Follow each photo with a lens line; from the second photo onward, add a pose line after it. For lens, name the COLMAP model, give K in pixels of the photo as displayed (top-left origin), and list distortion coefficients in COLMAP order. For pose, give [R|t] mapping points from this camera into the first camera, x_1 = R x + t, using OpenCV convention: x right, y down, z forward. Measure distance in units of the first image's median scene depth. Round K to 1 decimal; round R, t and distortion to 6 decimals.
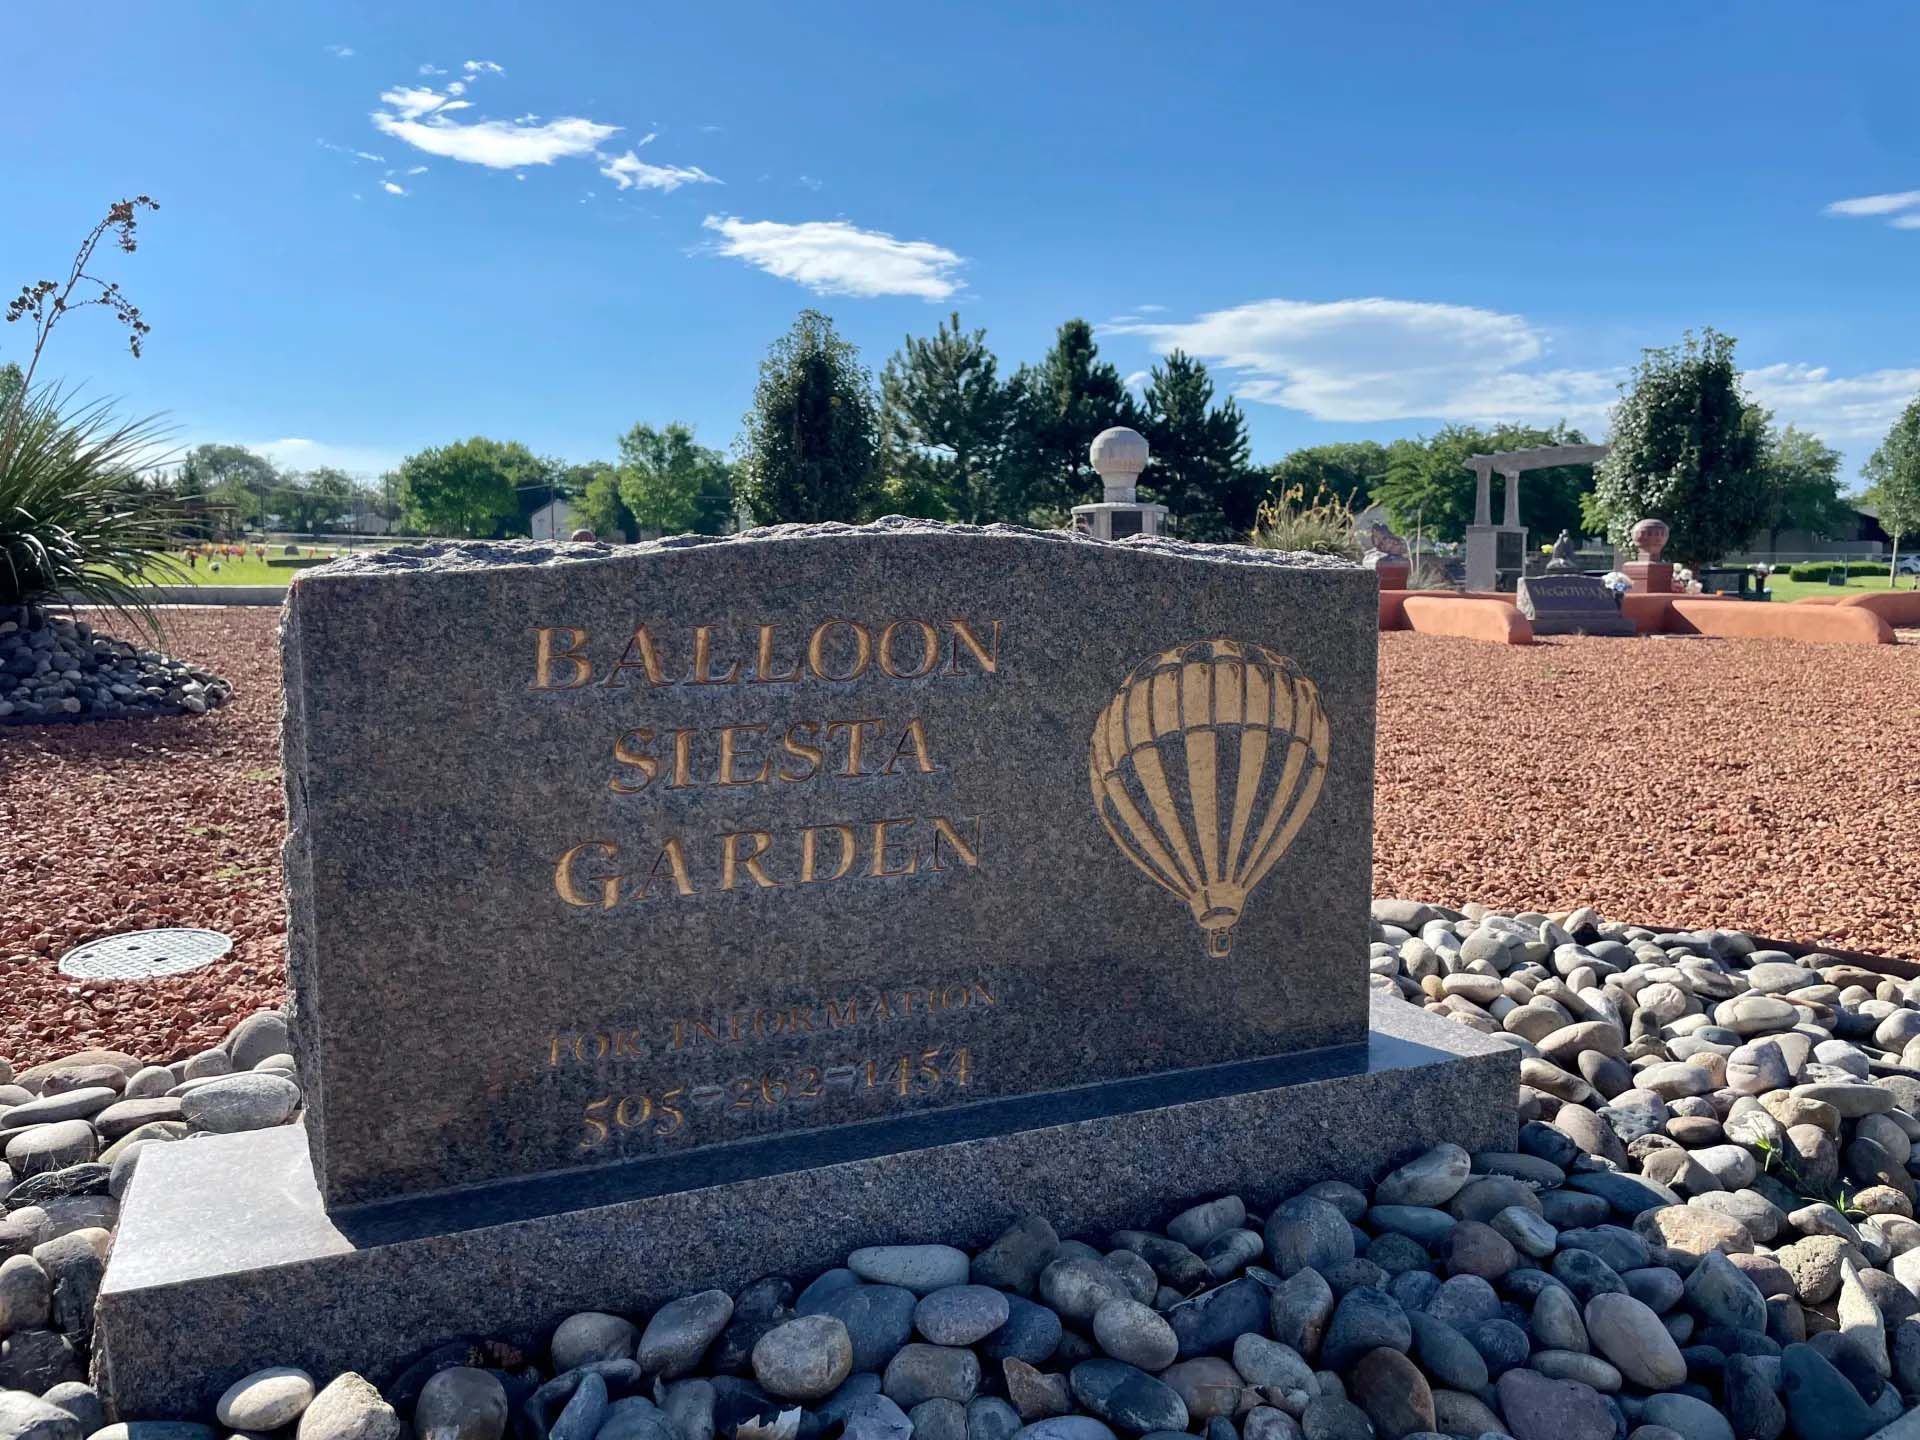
lens RADIAL K [[1456.0, 0, 960.0], [0, 1456.0, 720.0], [0, 0, 1]] dist [0.097688, -0.139840]
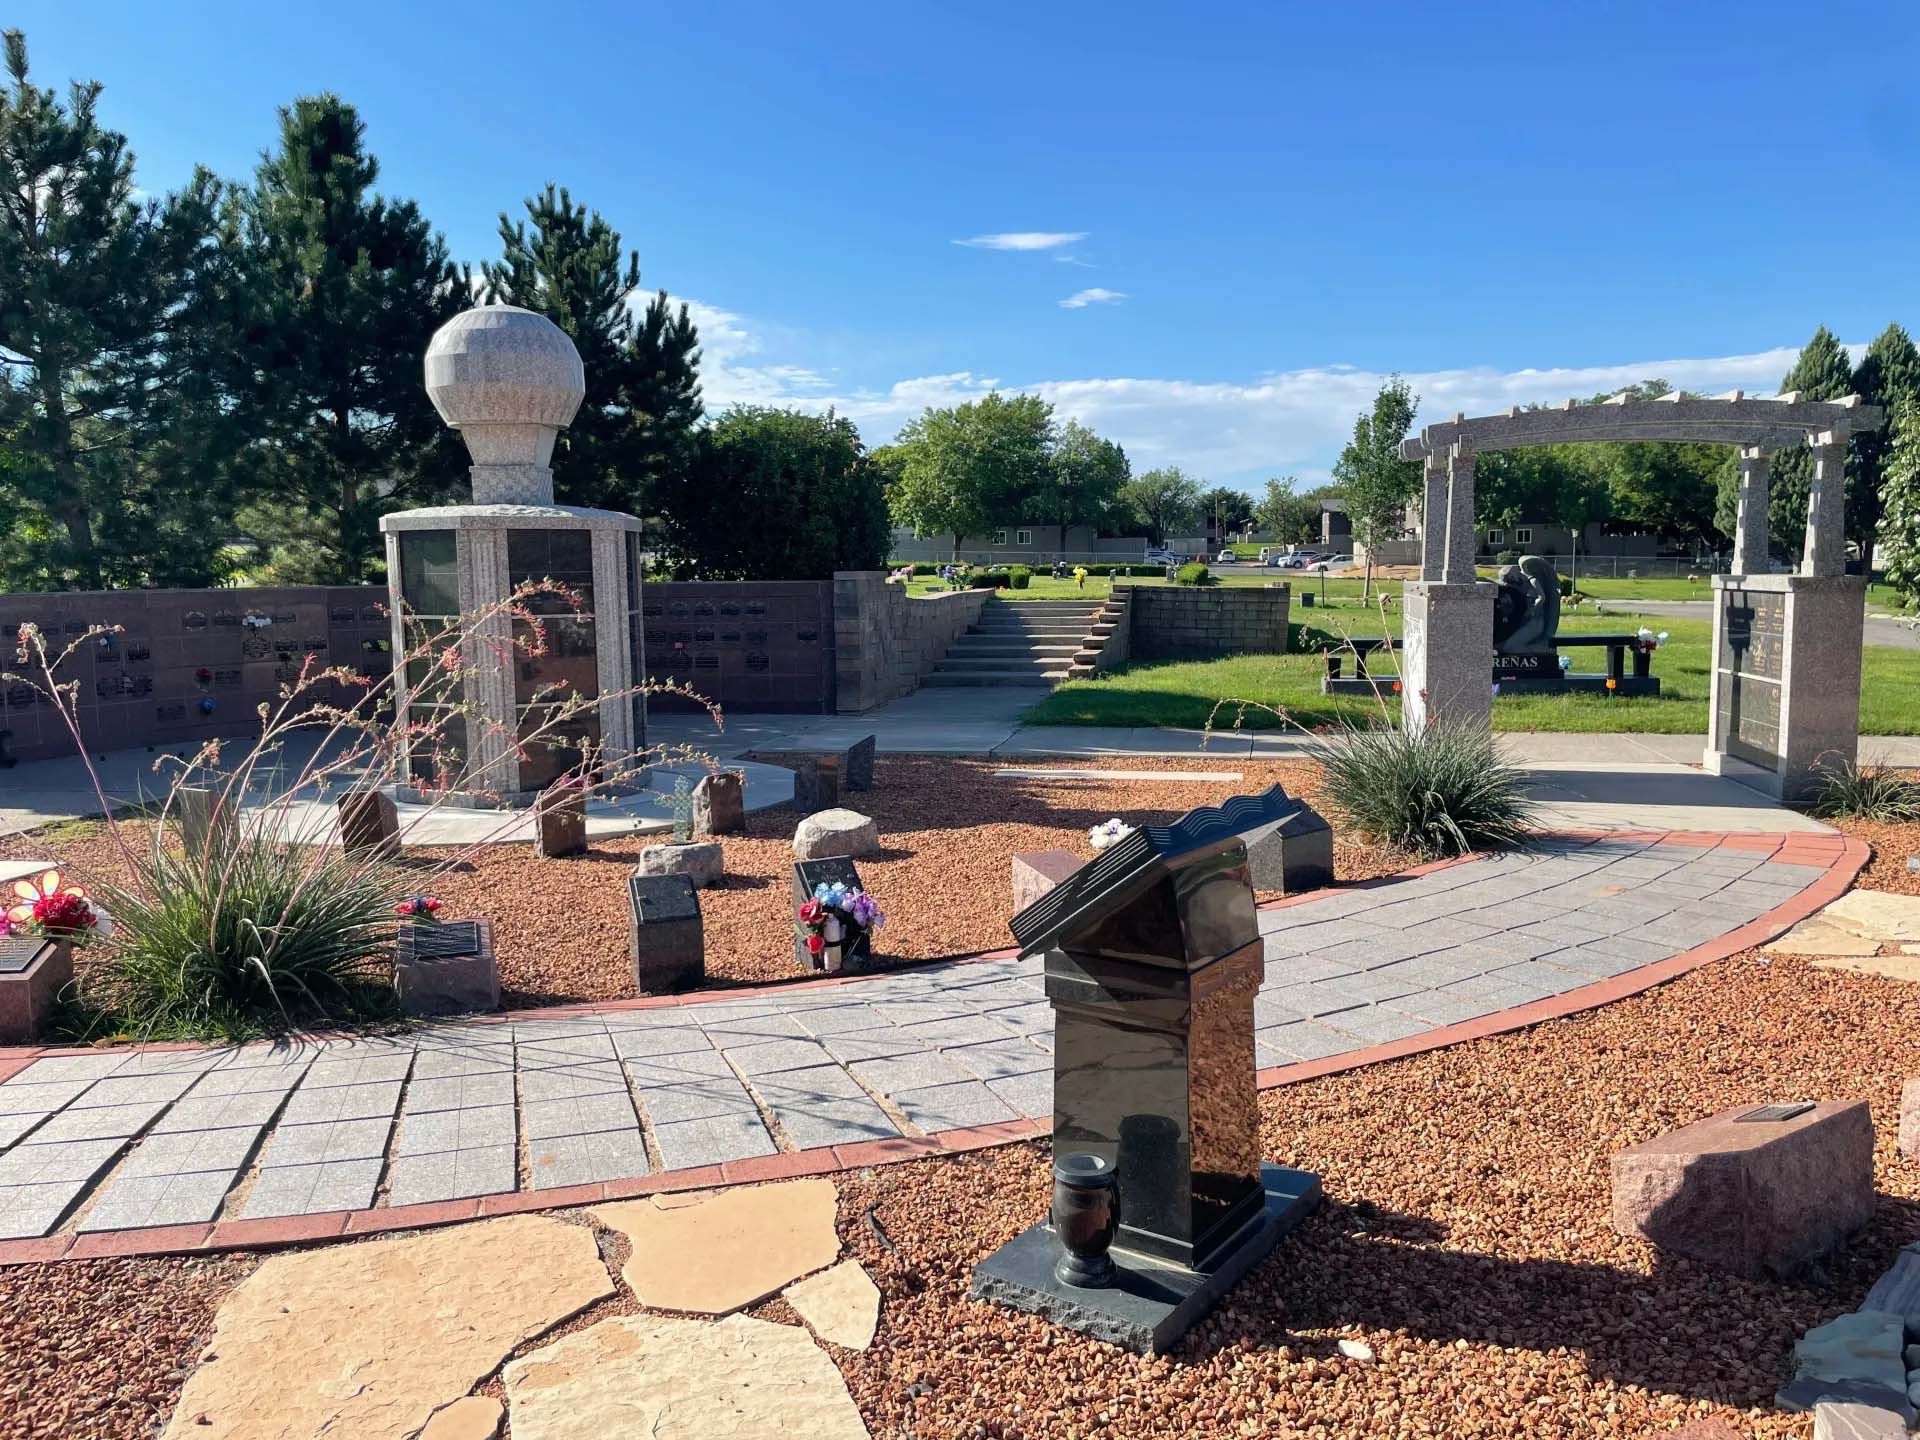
lens RADIAL K [[1456.0, 0, 960.0], [0, 1456.0, 720.0], [0, 0, 1]] dist [0.097688, -0.139840]
pose [[0.874234, -0.058747, 0.481938, 0.018539], [0.052975, 0.998268, 0.025590, -0.079514], [-0.482607, 0.003159, 0.875832, 0.503740]]
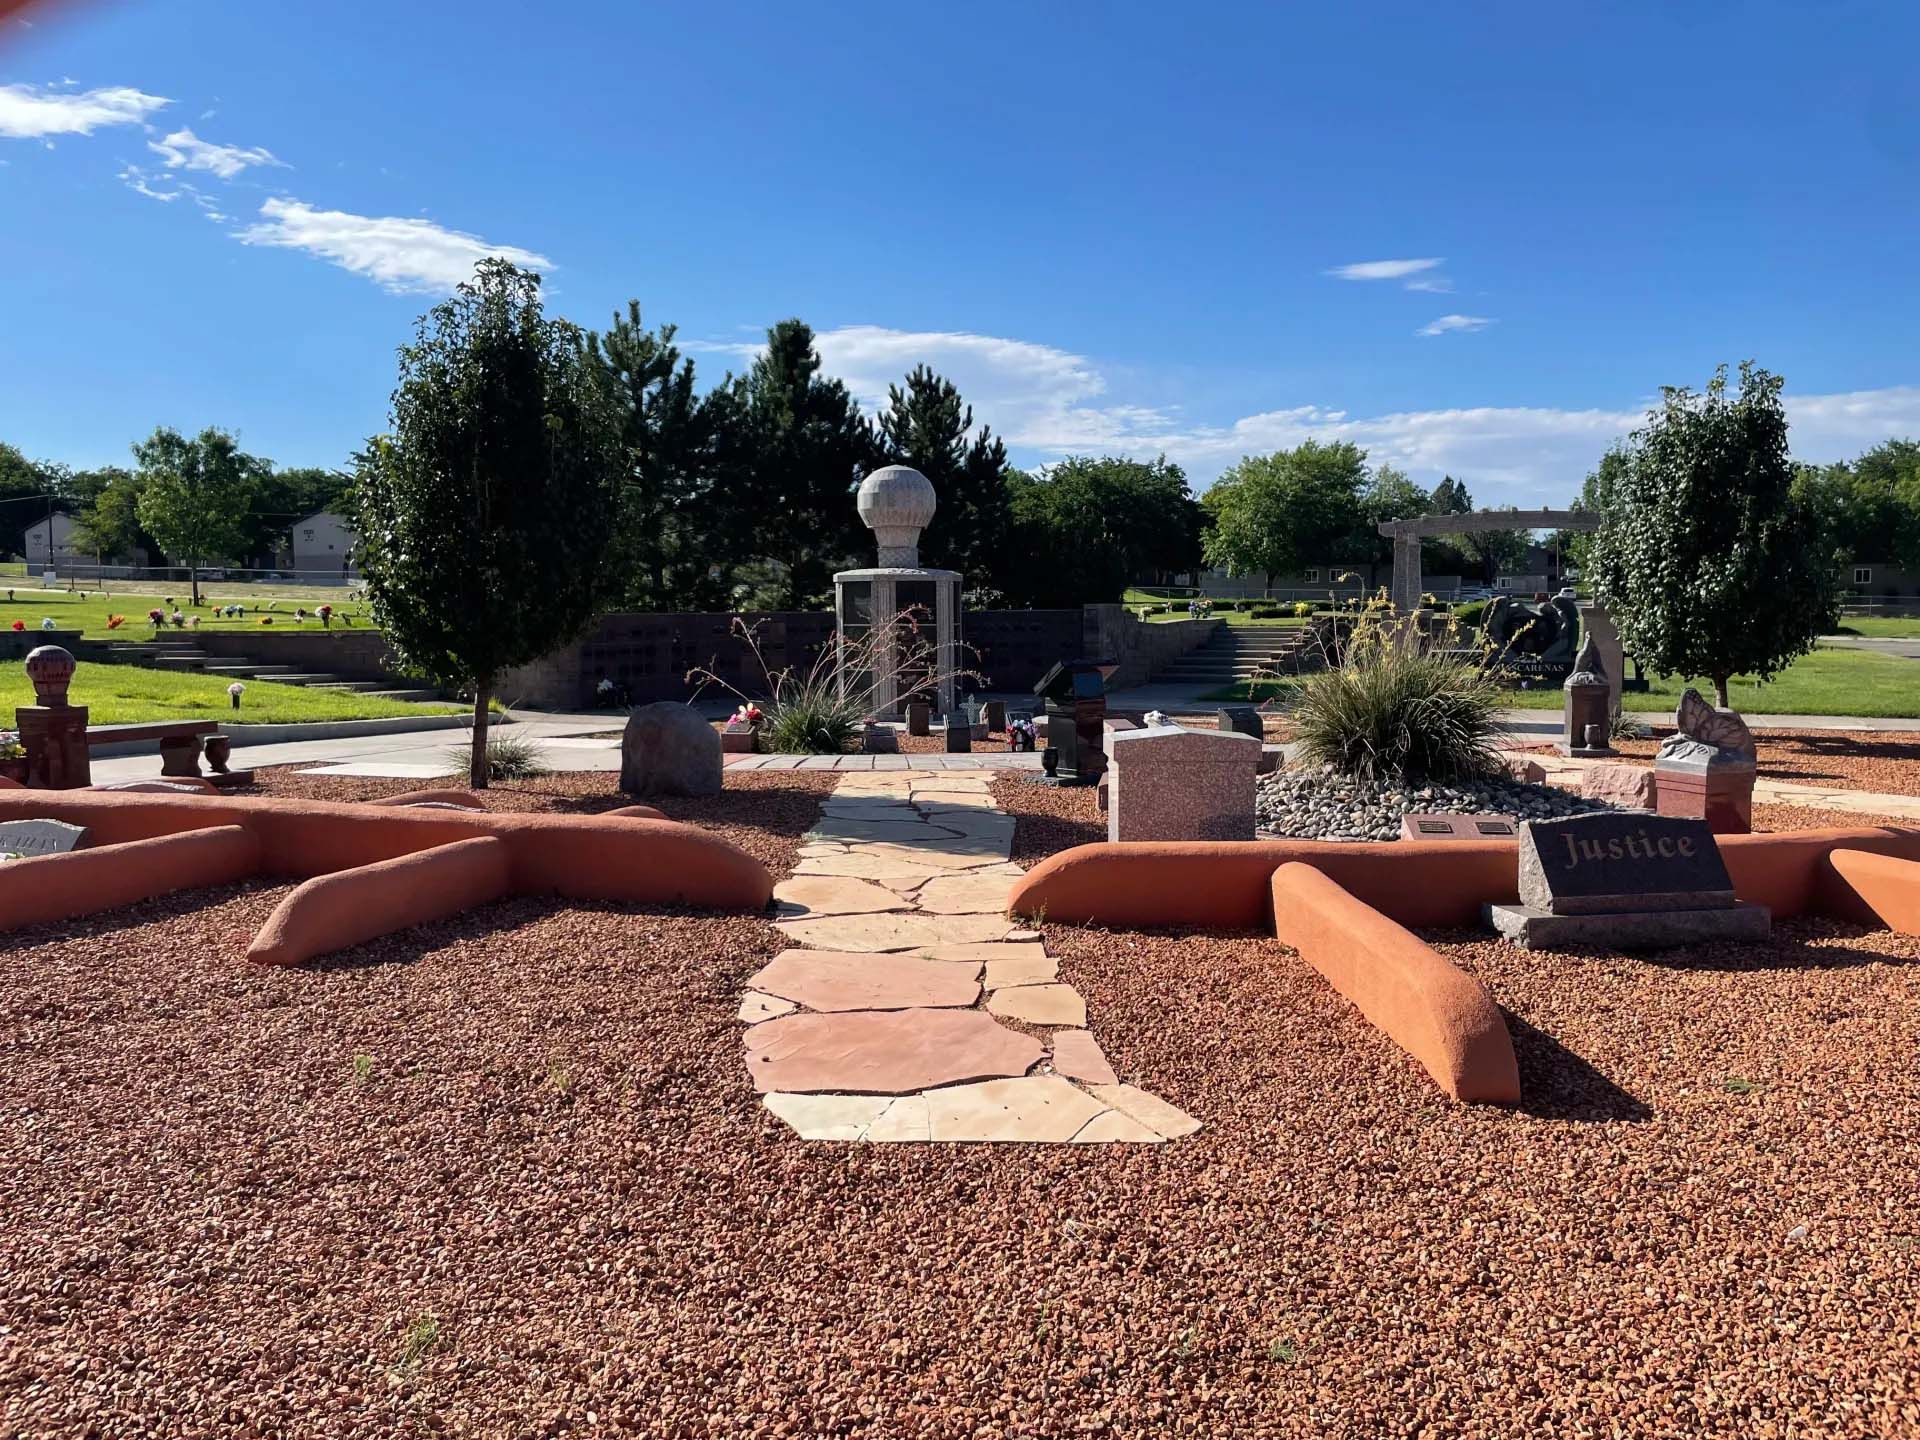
lens RADIAL K [[1456.0, 0, 960.0], [0, 1456.0, 720.0], [0, 0, 1]] dist [0.097688, -0.139840]
pose [[0.962003, -0.024097, 0.271974, -0.052082], [0.027372, 0.999591, -0.008256, -0.053958], [-0.271664, 0.015387, 0.962269, 0.237589]]
